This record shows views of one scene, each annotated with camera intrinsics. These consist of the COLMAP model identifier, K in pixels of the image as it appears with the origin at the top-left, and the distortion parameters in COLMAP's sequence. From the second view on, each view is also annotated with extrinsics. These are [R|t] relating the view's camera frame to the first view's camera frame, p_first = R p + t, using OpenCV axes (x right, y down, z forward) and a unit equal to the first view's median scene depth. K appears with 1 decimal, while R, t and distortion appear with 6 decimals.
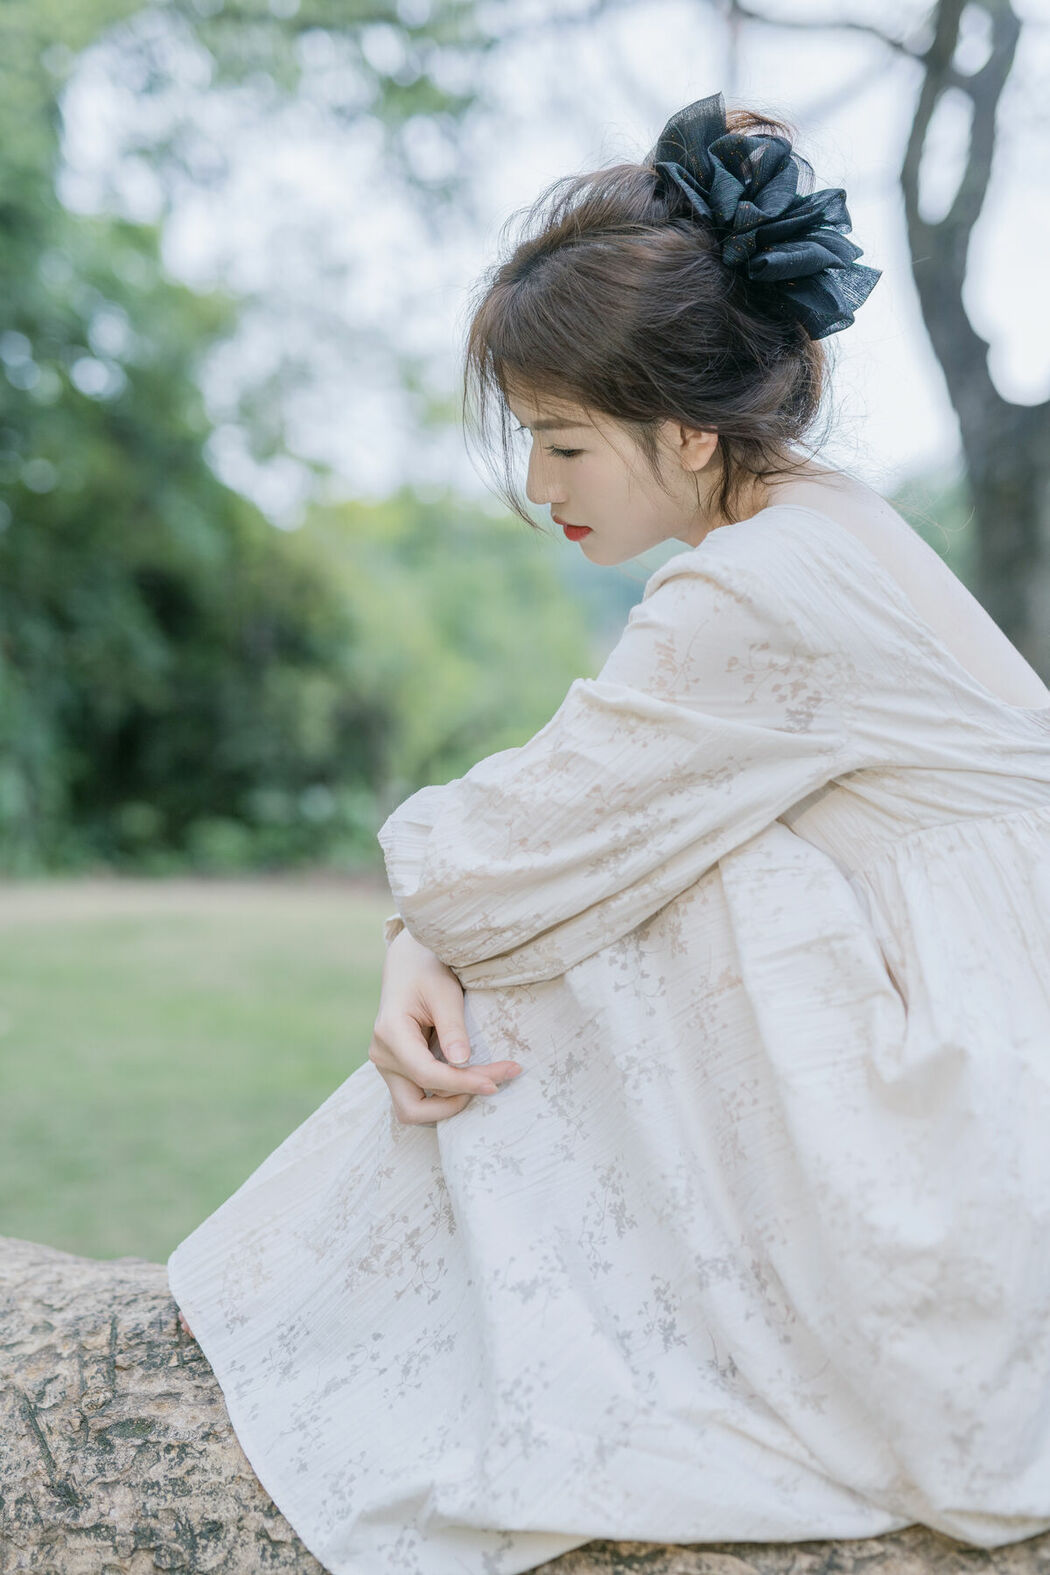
lens RADIAL K [[2398.3, 0, 570.5], [0, 2398.3, 787.2], [0, 0, 1]] dist [-0.030955, -0.022674]
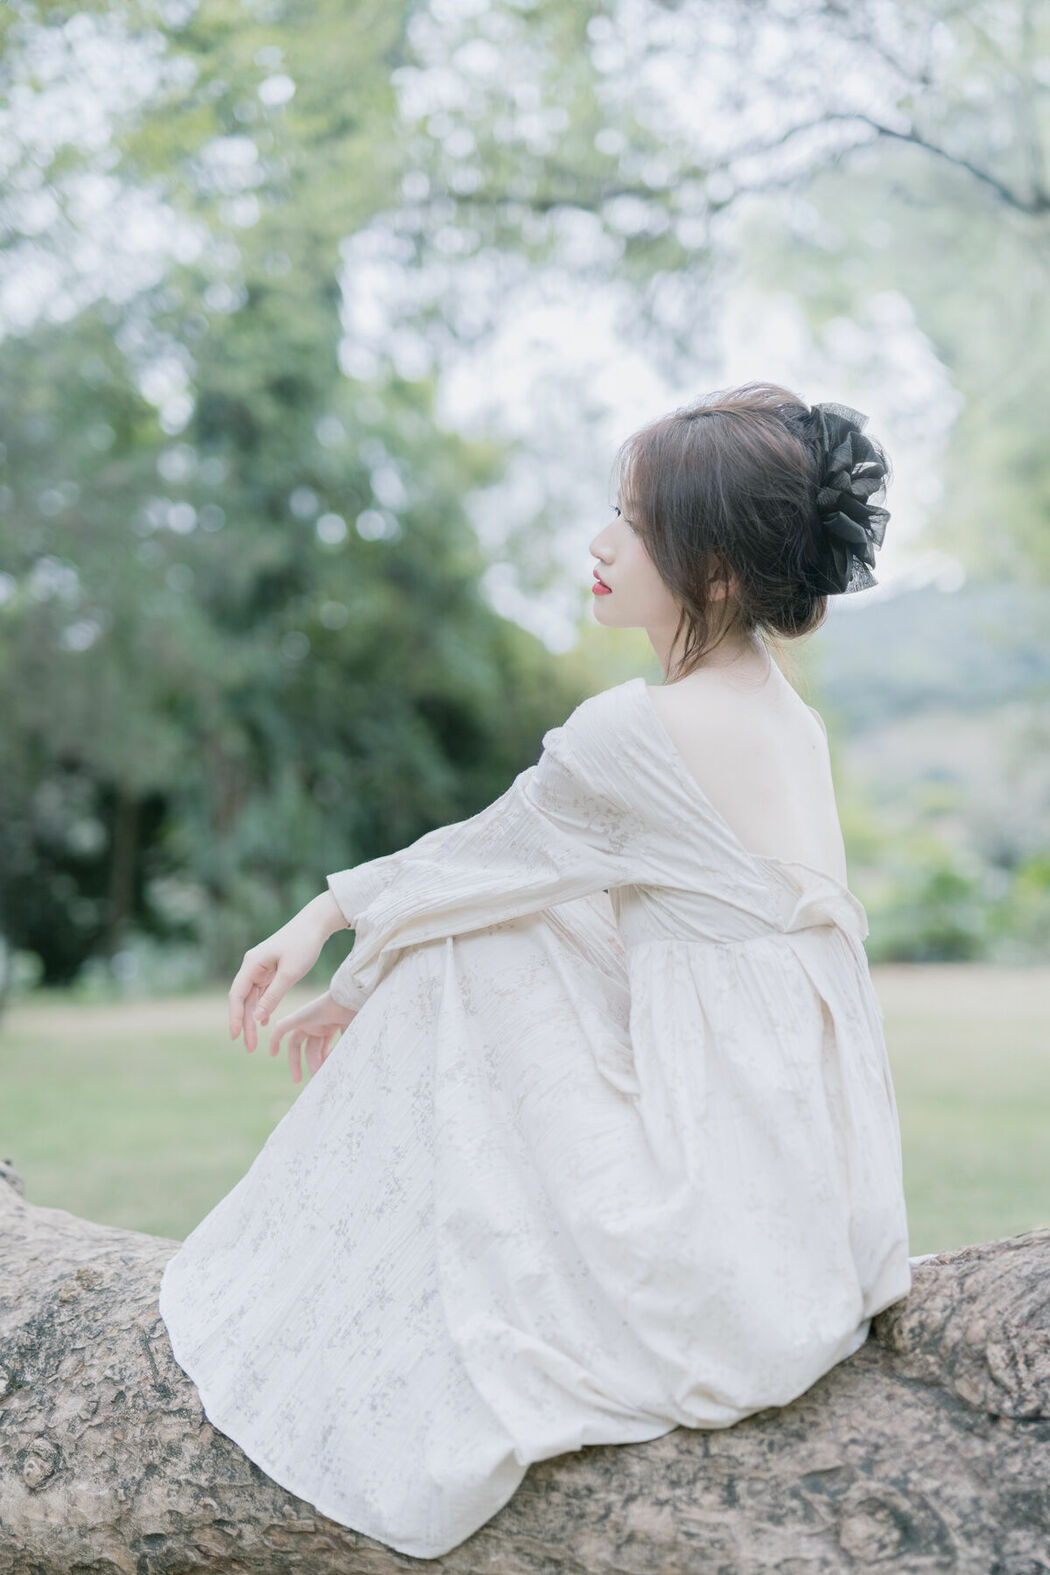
lens RADIAL K [[2316.0, 0, 521.9], [0, 2316.0, 835.9], [0, 0, 1]] dist [-0.017926, -0.046529]
pose [[0.988707, -0.025431, -0.147689, 0.235834], [0.022103, 0.999464, -0.024133, -0.016934], [0.148224, 0.020596, 0.988739, -0.422211]]
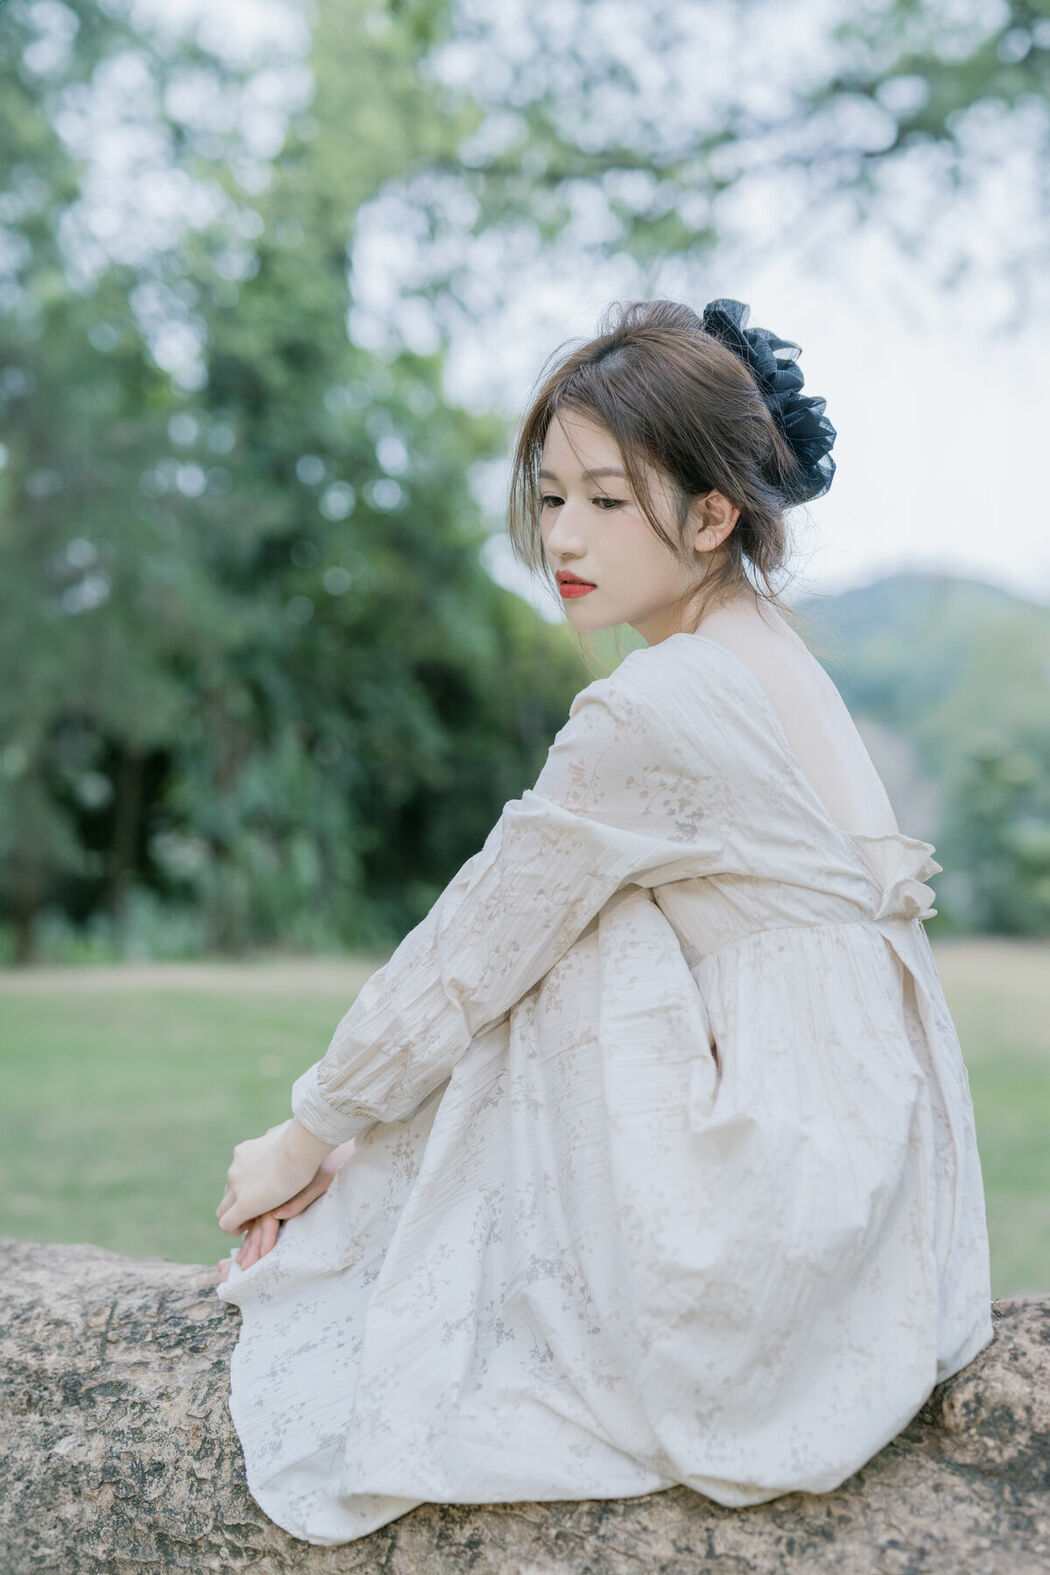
lens RADIAL K [[2210.8, 0, 525.0], [0, 2210.8, 787.5], [0, 0, 1]] dist [0.007385, -0.114049]
pose [[0.989527, -0.001514, -0.144341, 0.200762], [-0.002943, 0.999526, -0.030657, -0.016151], [0.144319, 0.030761, 0.989053, -0.139511]]
